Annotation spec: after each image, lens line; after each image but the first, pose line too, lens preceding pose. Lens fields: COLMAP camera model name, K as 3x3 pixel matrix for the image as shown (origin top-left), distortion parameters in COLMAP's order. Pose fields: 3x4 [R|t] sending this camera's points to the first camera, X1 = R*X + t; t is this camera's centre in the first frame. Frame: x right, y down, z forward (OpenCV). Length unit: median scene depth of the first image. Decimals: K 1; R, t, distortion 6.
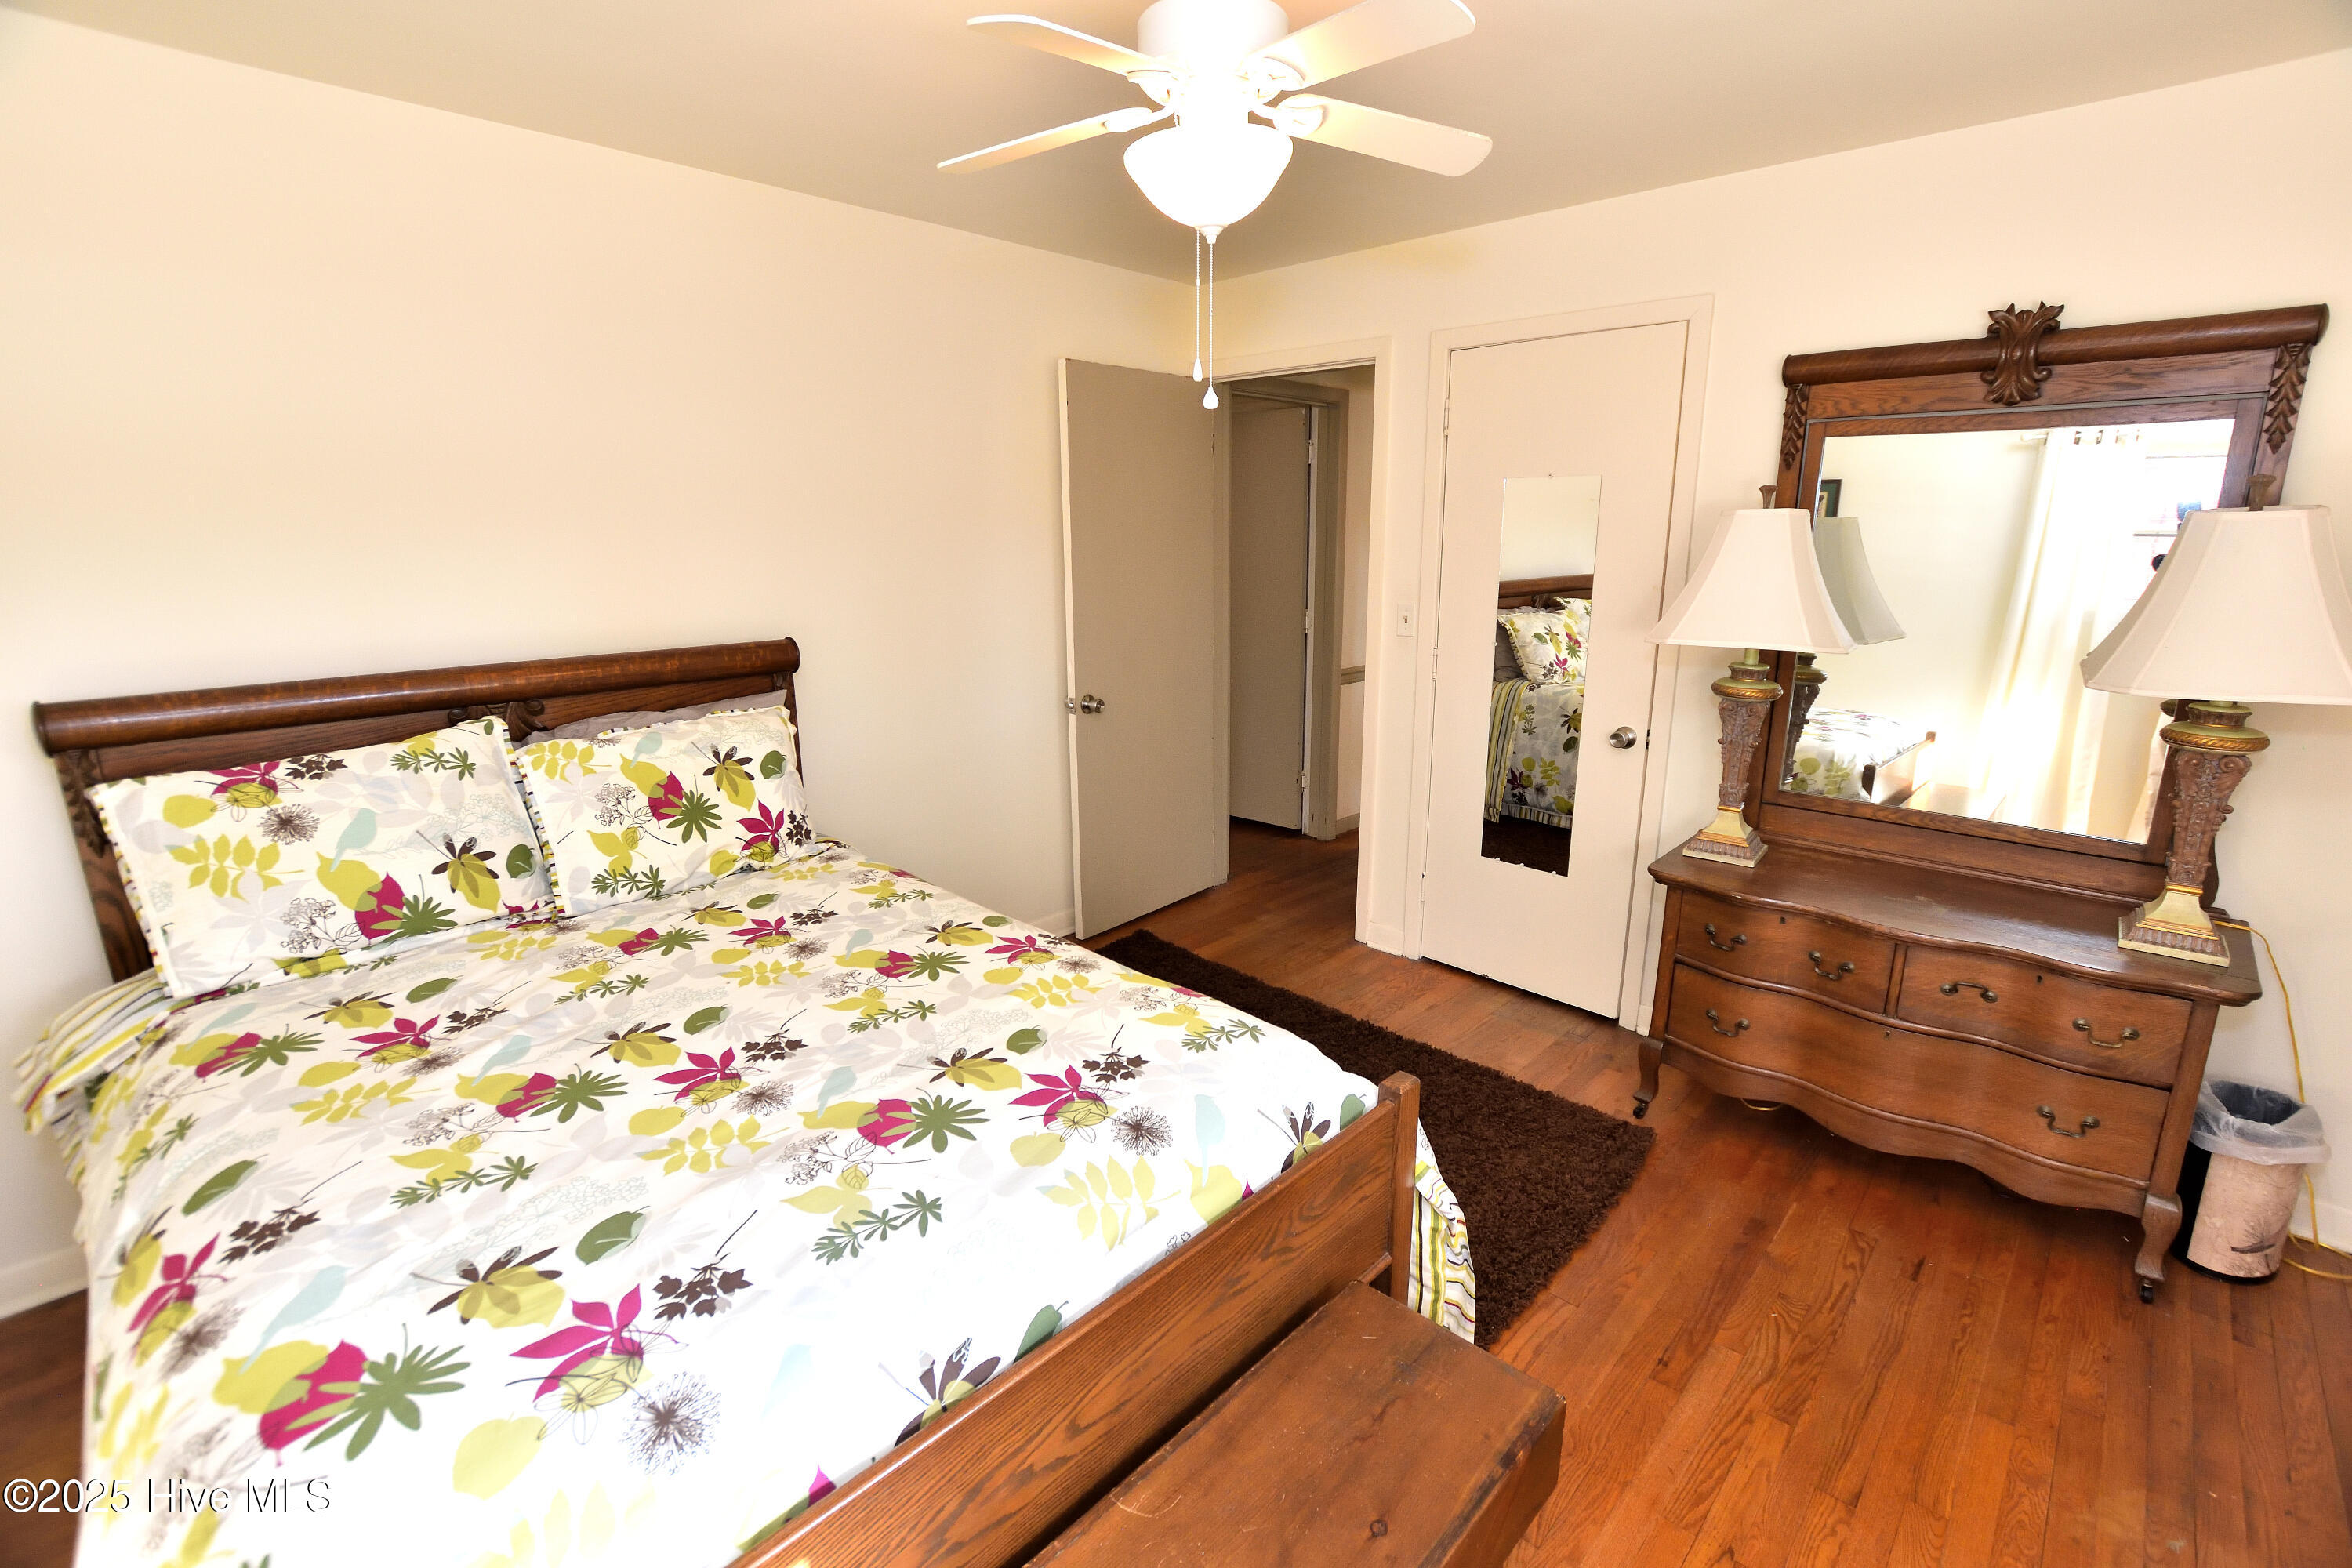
lens RADIAL K [[1057.4, 0, 1176.0], [0, 1057.4, 784.0], [0, 0, 1]] dist [-0.023461, -0.000088]
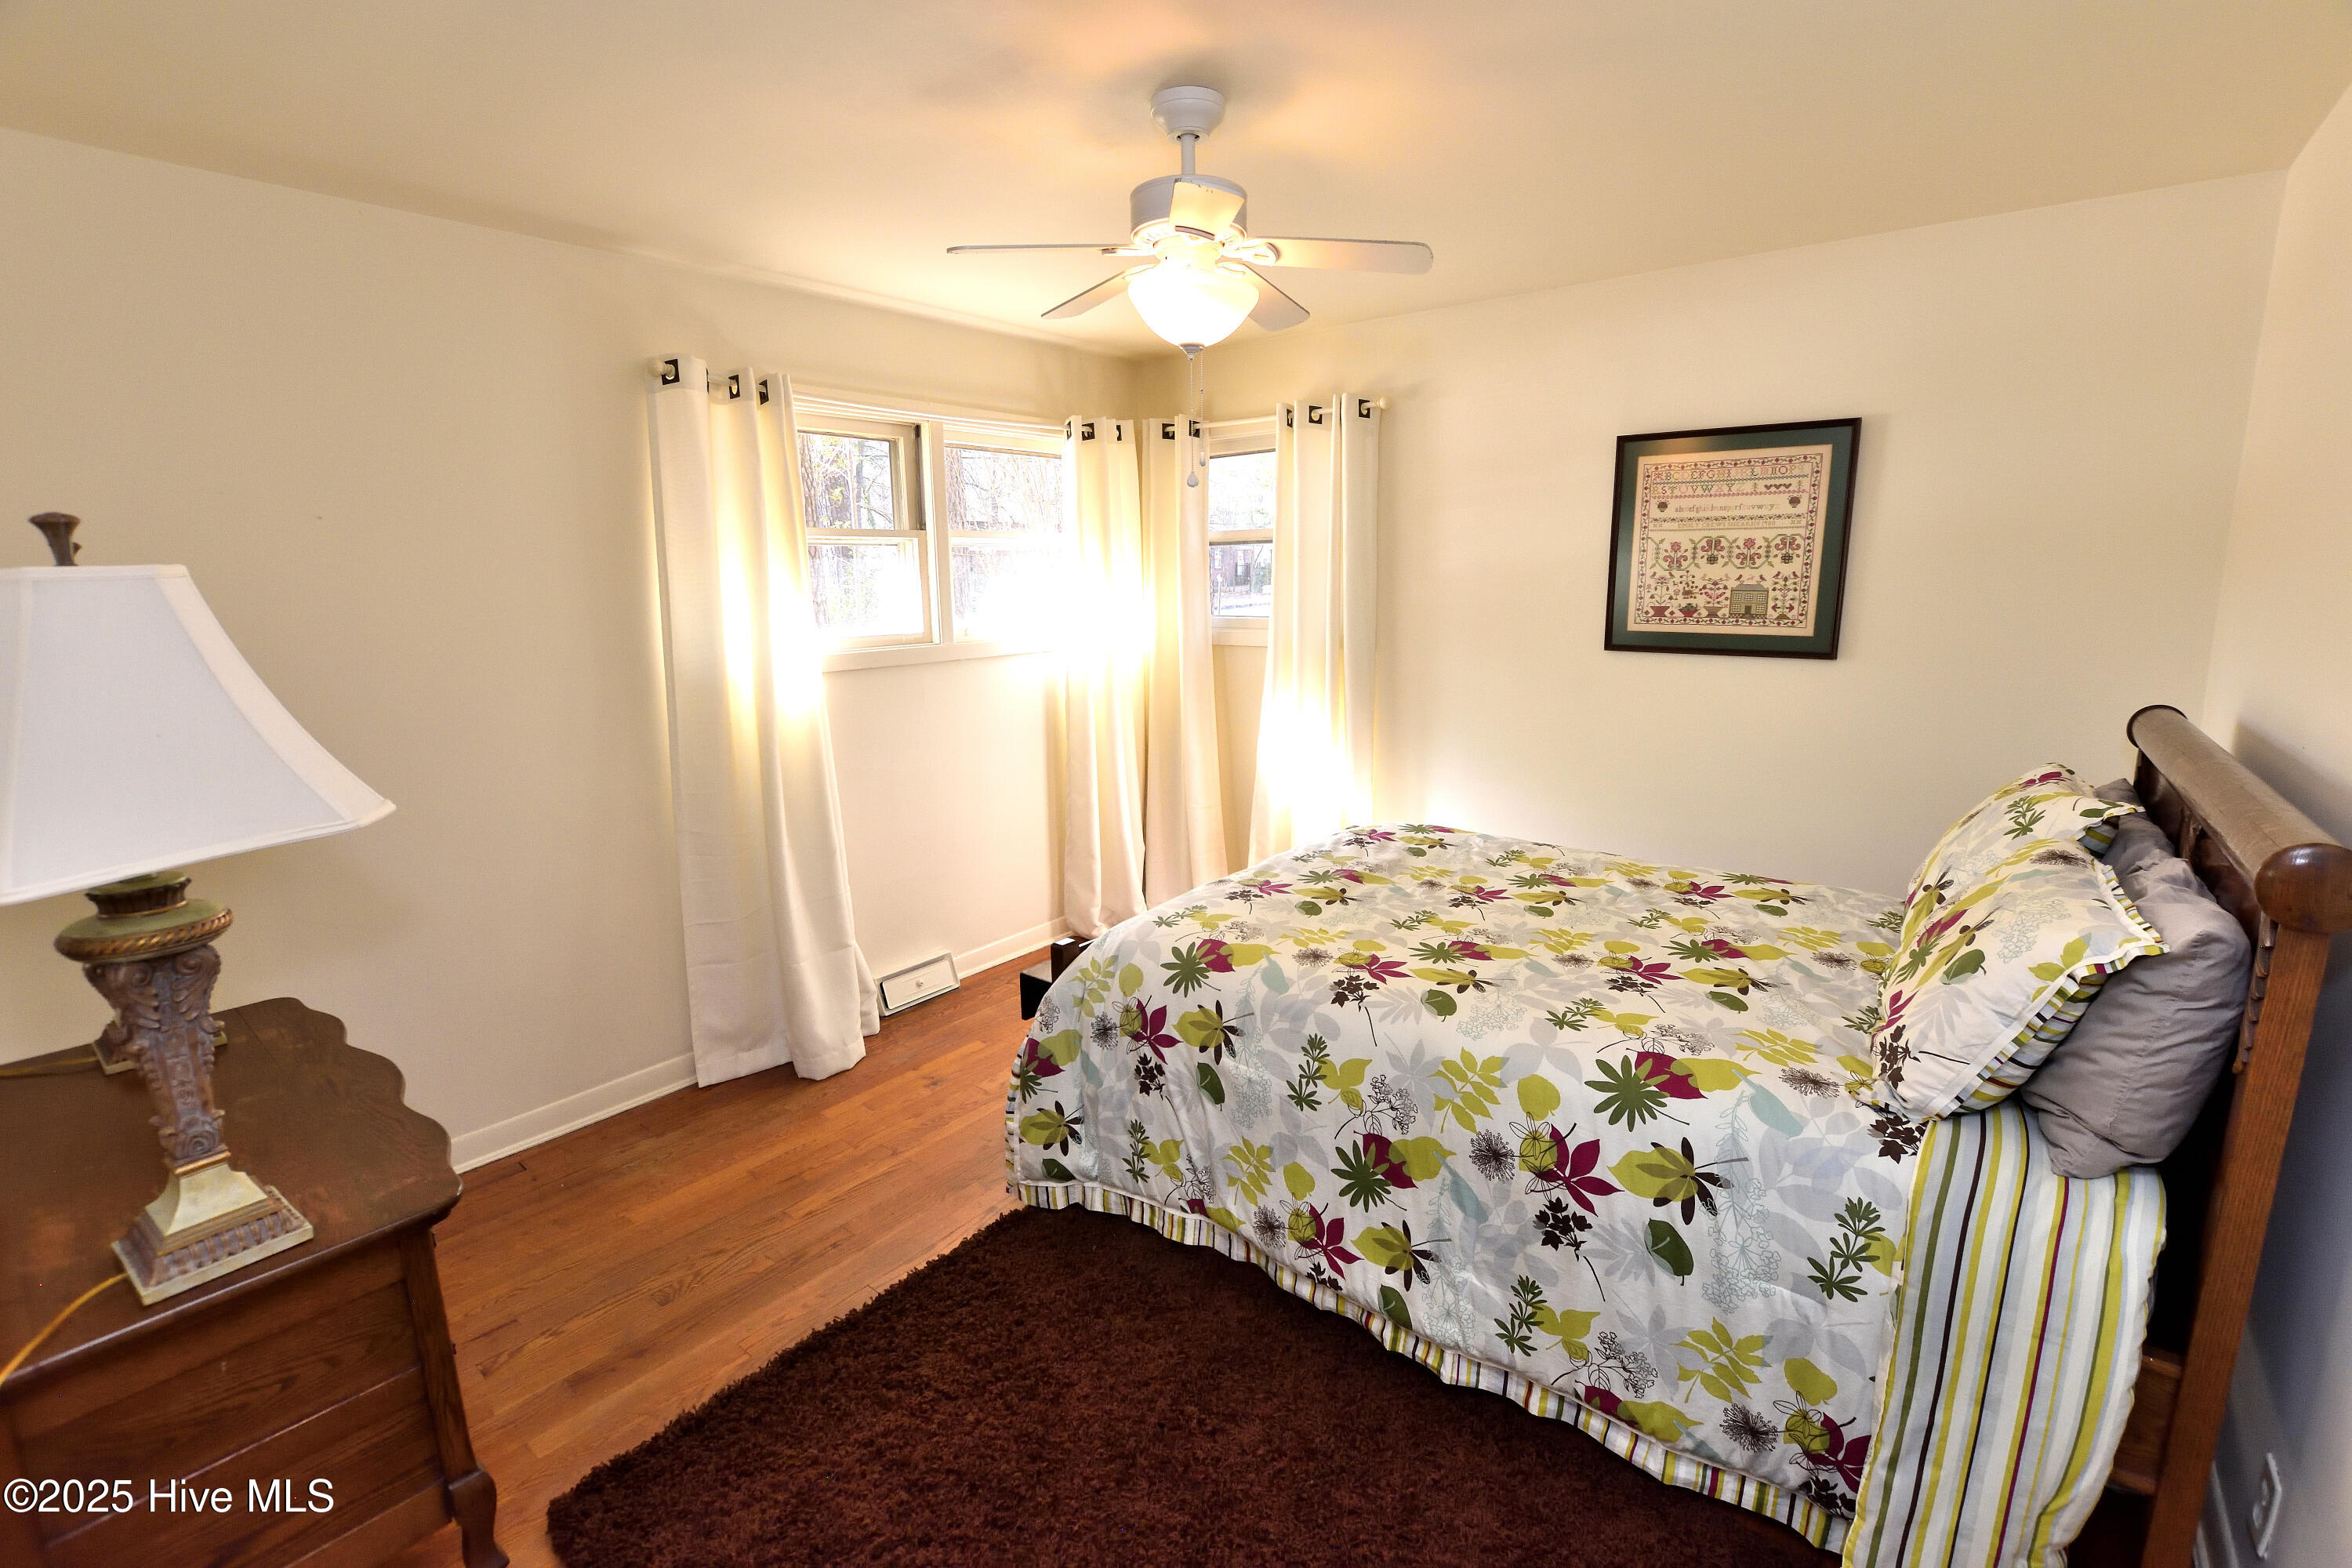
lens RADIAL K [[1057.4, 0, 1176.0], [0, 1057.4, 784.0], [0, 0, 1]] dist [-0.023461, -0.000088]
pose [[-0.996977, 0.028467, -0.072297, 0.144022], [-0.003976, 0.910558, 0.413362, -0.511063], [0.077598, 0.412400, -0.907692, 2.117070]]
